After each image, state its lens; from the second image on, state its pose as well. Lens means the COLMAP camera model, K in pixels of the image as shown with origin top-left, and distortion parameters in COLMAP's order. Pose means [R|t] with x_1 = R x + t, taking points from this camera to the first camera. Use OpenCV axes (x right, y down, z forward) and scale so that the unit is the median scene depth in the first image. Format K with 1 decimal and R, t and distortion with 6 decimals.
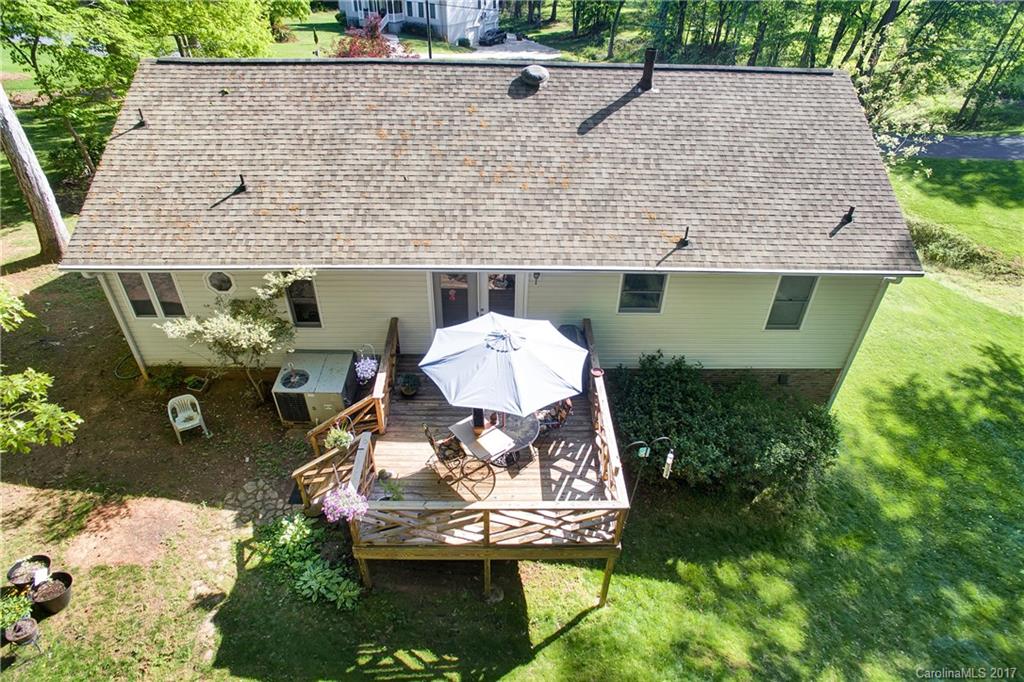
lens RADIAL K [[577.2, 0, 511.3], [0, 577.2, 344.3], [0, 0, 1]] dist [-0.046170, 0.006041]
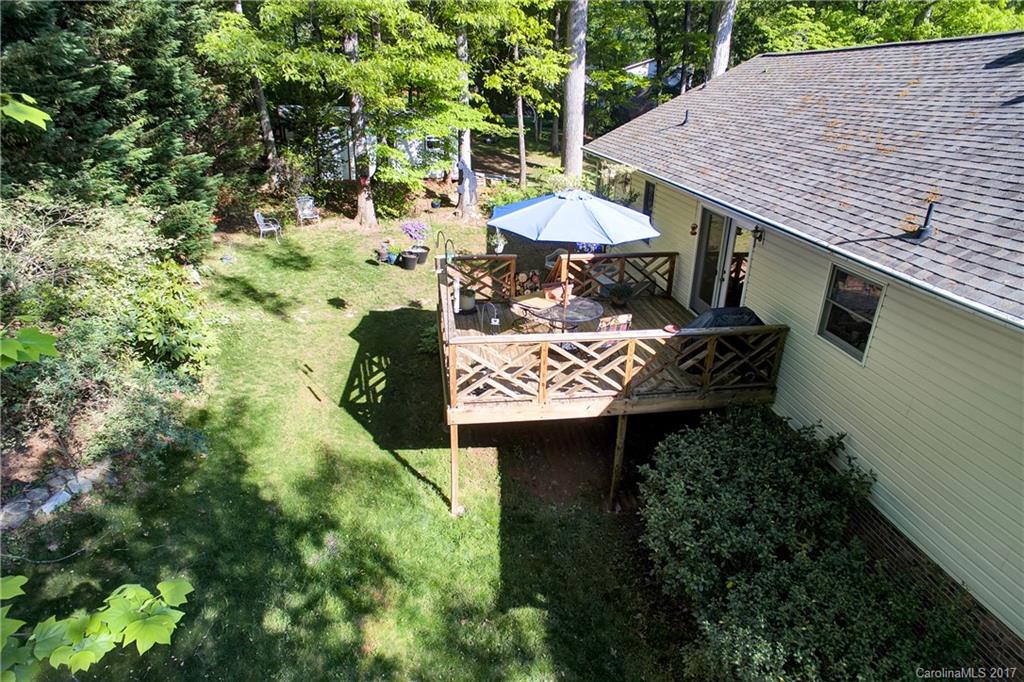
lens RADIAL K [[577.2, 0, 510.6], [0, 577.2, 339.7], [0, 0, 1]] dist [-0.046170, 0.006041]
pose [[0.117917, 0.387671, -0.914225, 0.824080], [-0.570216, 0.780167, 0.257278, -0.023837], [0.812988, 0.490968, 0.313051, 0.634265]]
